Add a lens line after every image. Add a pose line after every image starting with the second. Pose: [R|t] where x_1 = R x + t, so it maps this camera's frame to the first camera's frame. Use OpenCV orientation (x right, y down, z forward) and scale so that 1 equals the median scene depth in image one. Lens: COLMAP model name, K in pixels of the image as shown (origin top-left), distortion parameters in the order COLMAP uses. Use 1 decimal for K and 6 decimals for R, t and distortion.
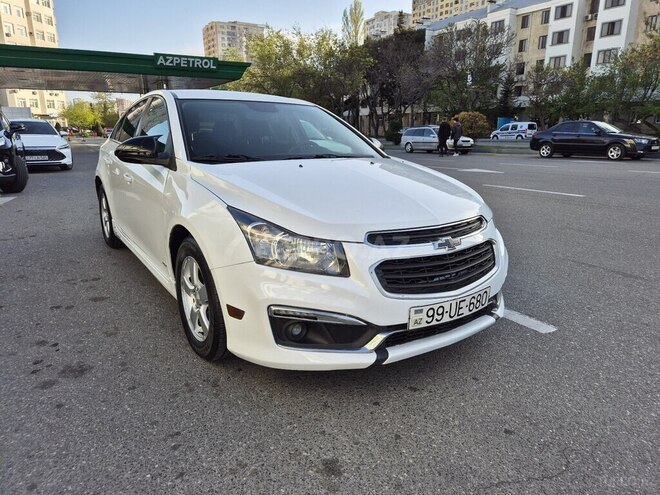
lens RADIAL K [[439.0, 0, 330.0], [0, 439.0, 247.5], [0, 0, 1]] dist [0.070052, -0.056687]
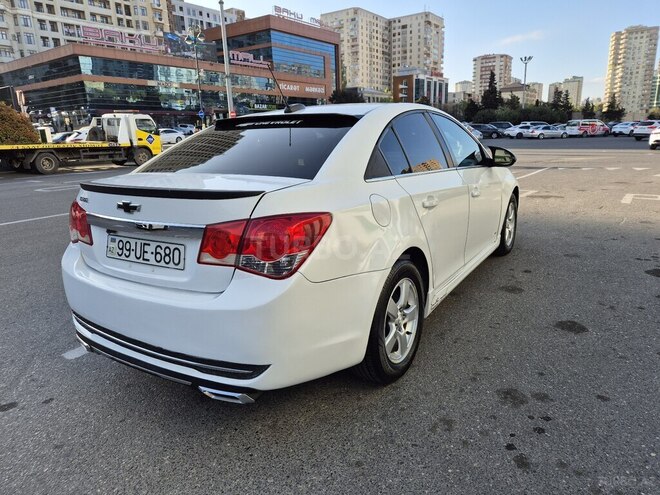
lens RADIAL K [[439.0, 0, 330.0], [0, 439.0, 247.5], [0, 0, 1]] dist [0.070052, -0.056687]
pose [[-0.394184, -0.218552, 0.892667, -0.047311], [0.267880, 0.901811, 0.339082, -0.018217], [-0.879124, 0.372789, -0.296934, 0.059111]]
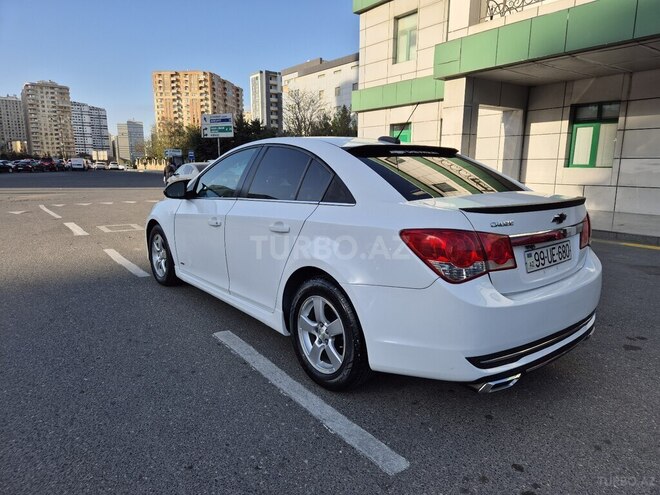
lens RADIAL K [[439.1, 0, 334.7], [0, 439.1, 247.1], [0, 0, 1]] dist [0.076103, -0.060347]
pose [[-0.996124, 0.007545, -0.087637, 0.013287], [-0.031127, 0.901611, 0.431426, -0.028146], [0.082269, 0.432482, -0.897881, 0.097220]]
